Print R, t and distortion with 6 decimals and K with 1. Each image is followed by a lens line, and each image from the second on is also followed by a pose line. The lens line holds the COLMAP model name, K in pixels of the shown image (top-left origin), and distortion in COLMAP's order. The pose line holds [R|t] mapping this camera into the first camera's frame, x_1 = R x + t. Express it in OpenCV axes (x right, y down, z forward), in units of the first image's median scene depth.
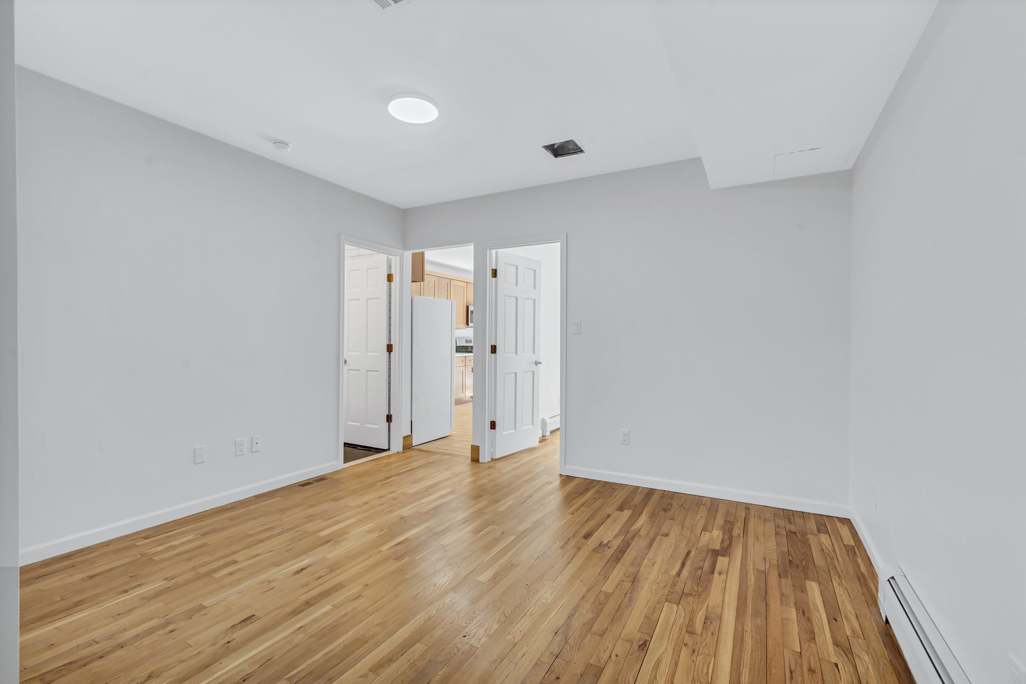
lens RADIAL K [[445.1, 0, 512.3], [0, 445.1, 341.1], [0, 0, 1]] dist [0.001678, -0.000582]
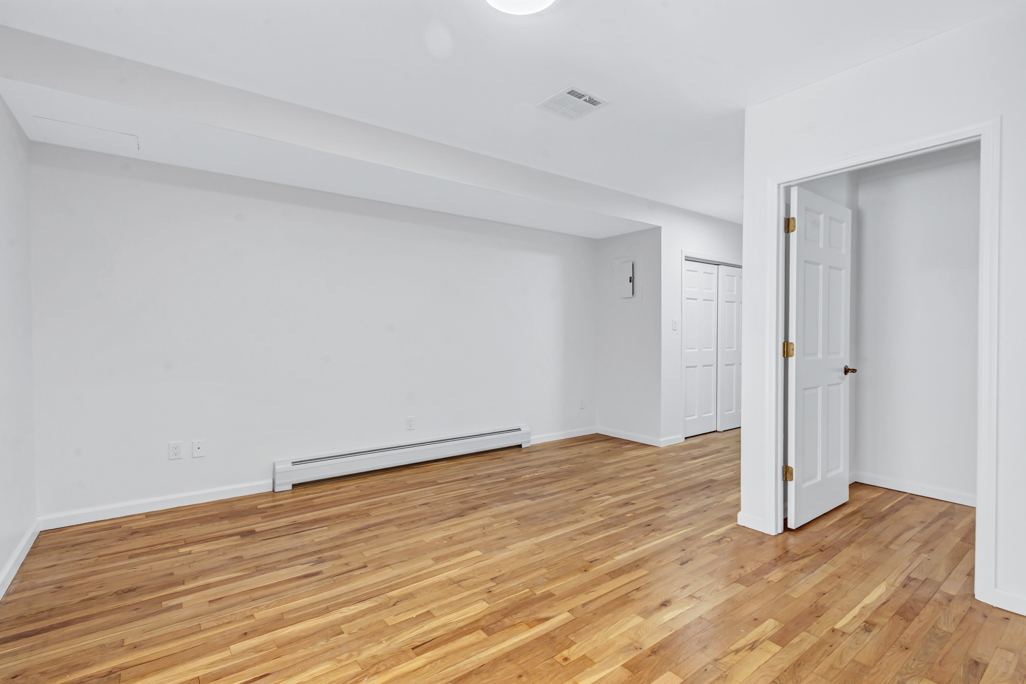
lens RADIAL K [[453.8, 0, 510.6], [0, 453.8, 339.1], [0, 0, 1]] dist [0.001964, 0.000134]
pose [[-0.902930, -0.007104, 0.429728, -0.530961], [-0.002661, 0.999937, 0.010939, 0.023285], [-0.429778, 0.008734, -0.902892, 1.729963]]
